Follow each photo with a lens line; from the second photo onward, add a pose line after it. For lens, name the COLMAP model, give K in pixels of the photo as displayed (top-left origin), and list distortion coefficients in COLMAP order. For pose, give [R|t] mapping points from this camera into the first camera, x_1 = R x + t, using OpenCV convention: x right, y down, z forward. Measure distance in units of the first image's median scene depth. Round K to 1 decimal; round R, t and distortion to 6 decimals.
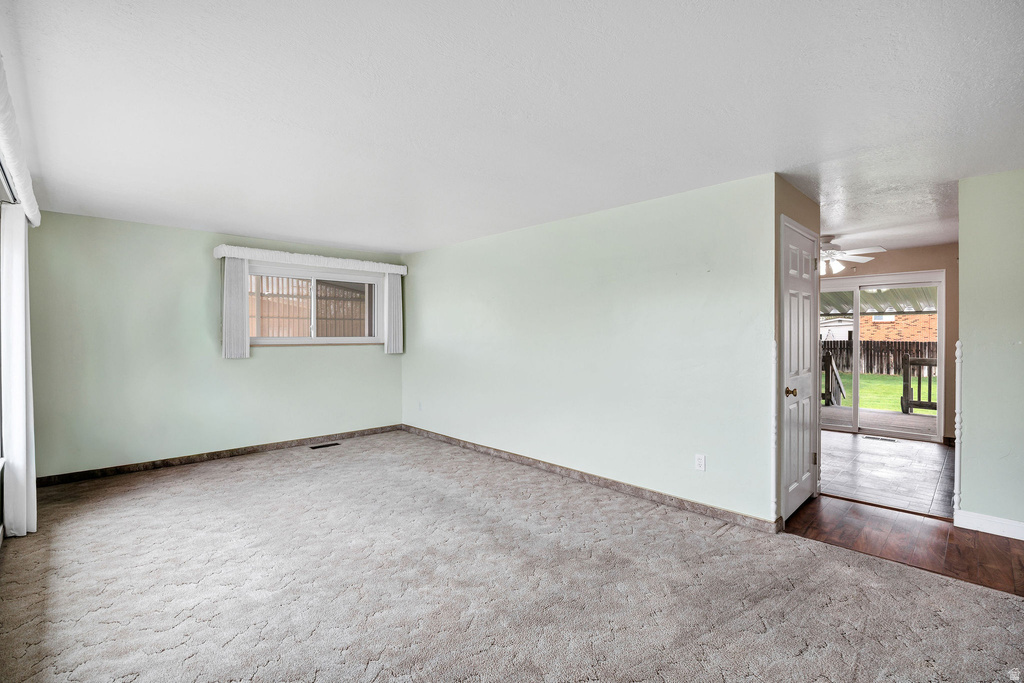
lens RADIAL K [[460.5, 0, 507.3], [0, 460.5, 337.4], [0, 0, 1]] dist [-0.017948, 0.000000]
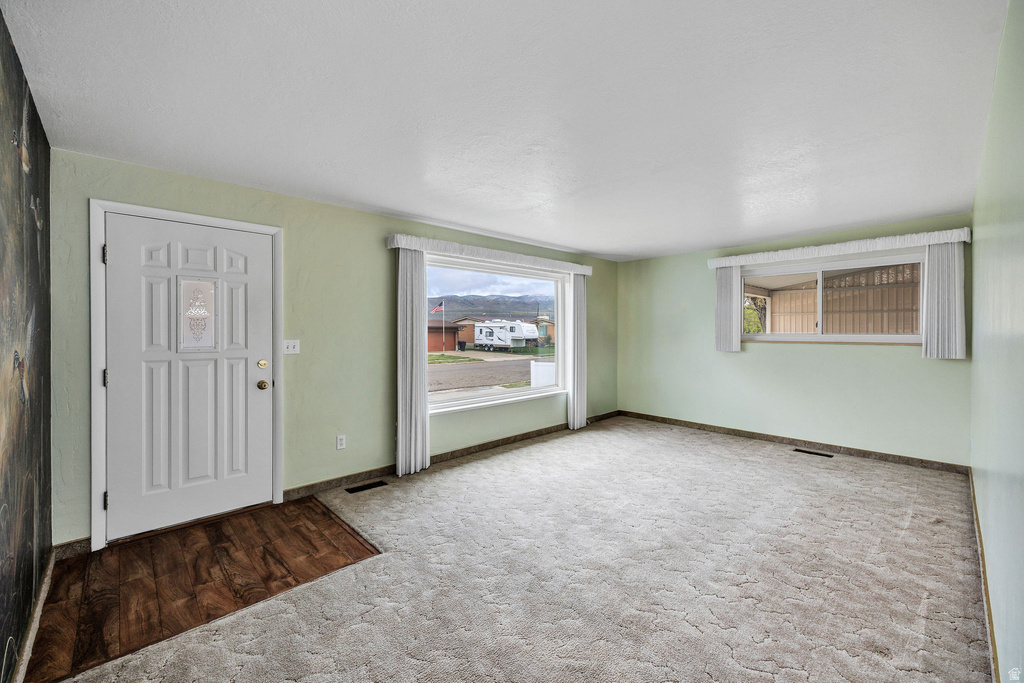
lens RADIAL K [[403.6, 0, 476.0], [0, 403.6, 335.3], [0, 0, 1]] dist [-0.001537, -0.000162]
pose [[-0.050925, 0.009369, -0.998659, 0.607204], [-0.004172, 0.999945, 0.009593, -0.004541], [0.998694, 0.004655, -0.050883, 0.508407]]
